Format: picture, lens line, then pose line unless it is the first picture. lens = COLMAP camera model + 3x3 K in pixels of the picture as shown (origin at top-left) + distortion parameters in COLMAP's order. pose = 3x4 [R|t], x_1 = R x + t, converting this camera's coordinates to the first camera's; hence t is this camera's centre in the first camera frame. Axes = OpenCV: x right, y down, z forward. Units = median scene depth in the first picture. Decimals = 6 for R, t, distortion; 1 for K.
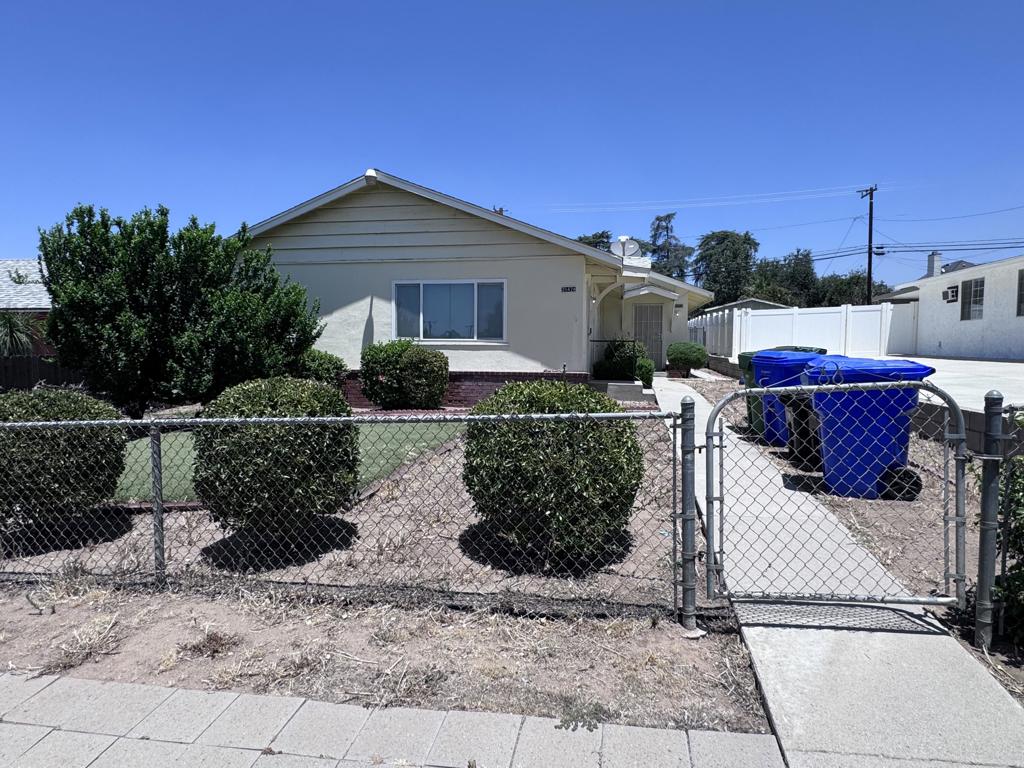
lens RADIAL K [[675.9, 0, 512.0], [0, 675.9, 384.0], [0, 0, 1]] dist [-0.005714, -0.000553]
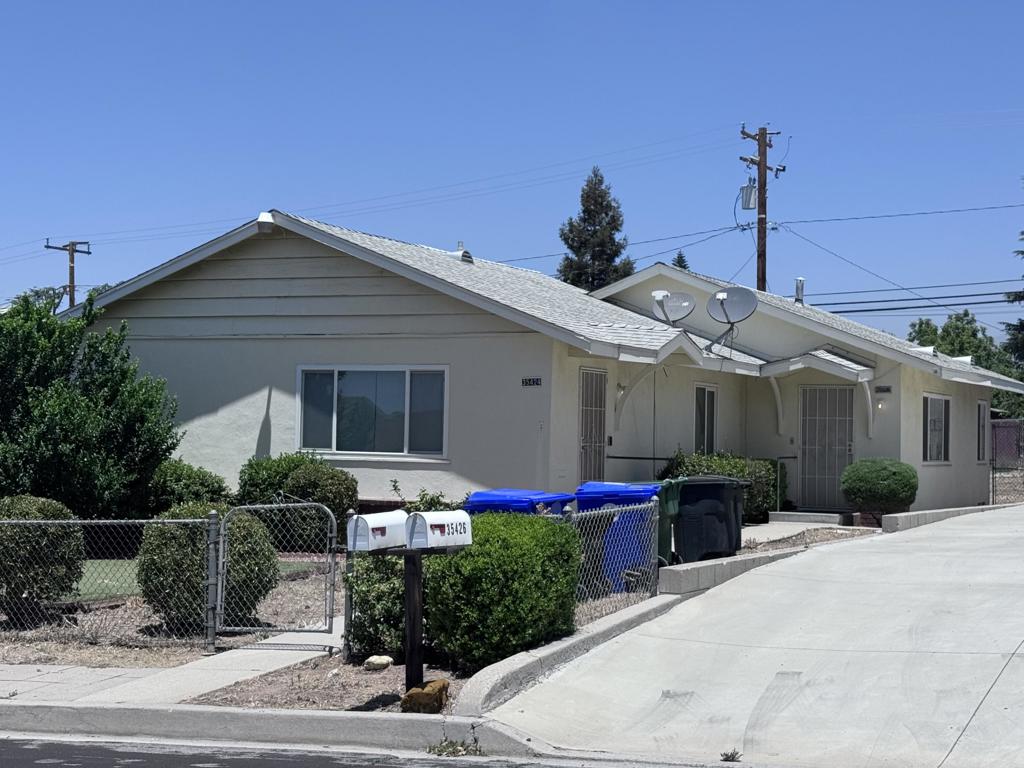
lens RADIAL K [[1903.9, 0, 512.0], [0, 1903.9, 384.0], [0, 0, 1]] dist [-0.018919, 0.099254]
pose [[0.969123, 0.005963, -0.246505, 0.521567], [-0.026693, 0.996369, -0.080842, 0.016176], [0.245128, 0.084925, 0.965764, -0.826309]]
